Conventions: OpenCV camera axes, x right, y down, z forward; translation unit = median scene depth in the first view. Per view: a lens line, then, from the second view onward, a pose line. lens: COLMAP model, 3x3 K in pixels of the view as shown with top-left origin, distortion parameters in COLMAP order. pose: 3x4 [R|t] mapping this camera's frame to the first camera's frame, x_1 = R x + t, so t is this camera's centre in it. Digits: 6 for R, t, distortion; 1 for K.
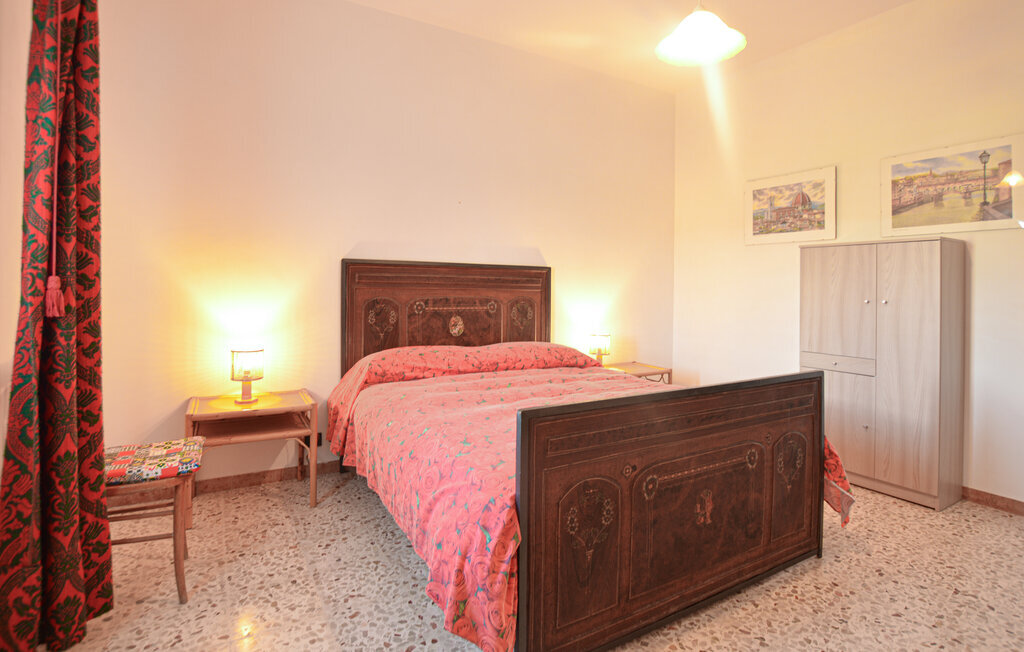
lens RADIAL K [[494.9, 0, 533.3], [0, 494.9, 289.3], [0, 0, 1]] dist [-0.016112, 0.000105]
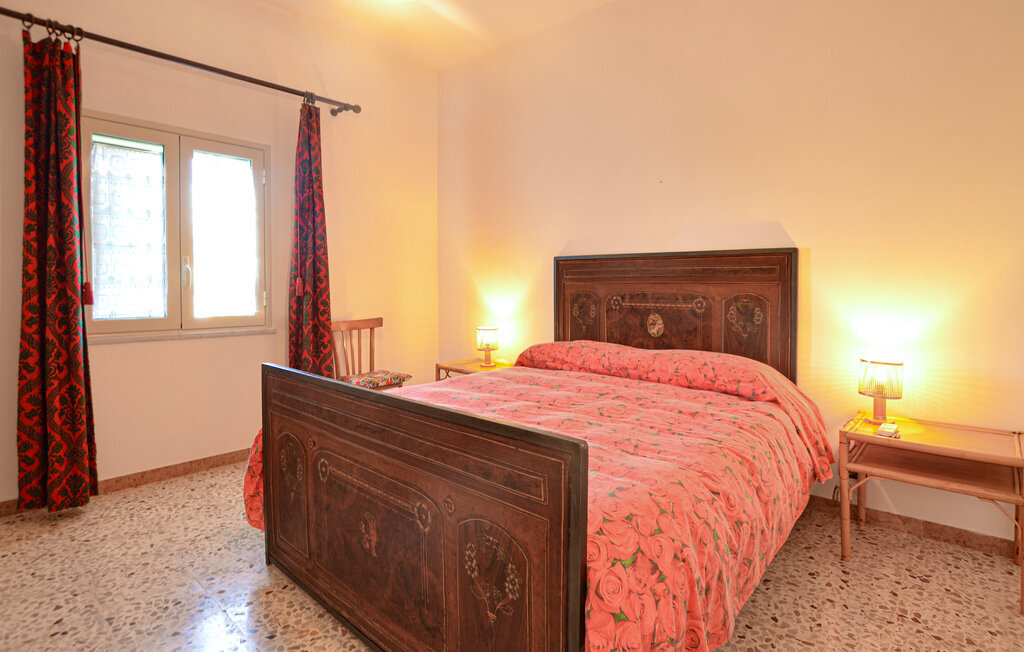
lens RADIAL K [[514.1, 0, 513.9], [0, 514.1, 305.0], [0, 0, 1]] dist [-0.005479, -0.000402]
pose [[0.298075, 0.026207, -0.954183, 0.672942], [0.000871, 0.999615, 0.027726, 0.014227], [0.954542, -0.009096, 0.297938, 0.524011]]
